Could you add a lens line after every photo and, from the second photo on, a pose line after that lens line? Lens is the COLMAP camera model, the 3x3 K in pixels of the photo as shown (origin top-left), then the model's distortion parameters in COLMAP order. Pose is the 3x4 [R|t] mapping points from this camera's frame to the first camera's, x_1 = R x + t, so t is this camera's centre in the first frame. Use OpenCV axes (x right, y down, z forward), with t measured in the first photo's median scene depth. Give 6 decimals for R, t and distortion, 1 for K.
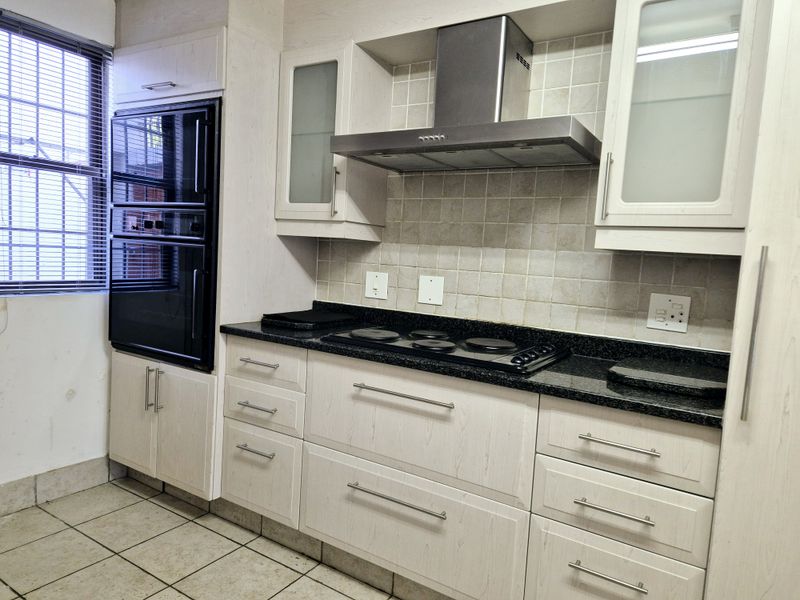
lens RADIAL K [[546.6, 0, 395.2], [0, 546.6, 293.0], [0, 0, 1]] dist [0.082391, -0.062034]
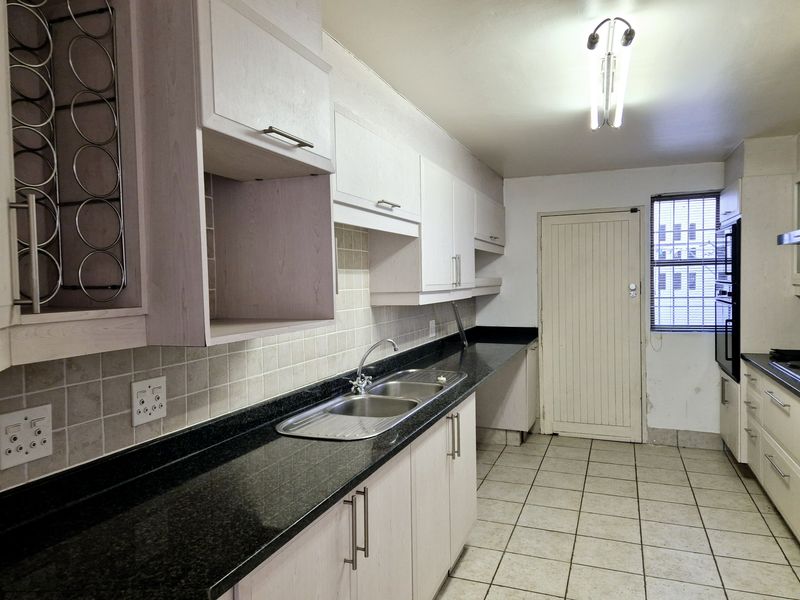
lens RADIAL K [[546.6, 0, 395.2], [0, 546.6, 293.0], [0, 0, 1]] dist [0.082391, -0.062034]
pose [[0.190395, -0.037394, -0.980995, 1.045480], [-0.064633, 0.996629, -0.050534, 0.029075], [0.979578, 0.073027, 0.187336, -0.302797]]
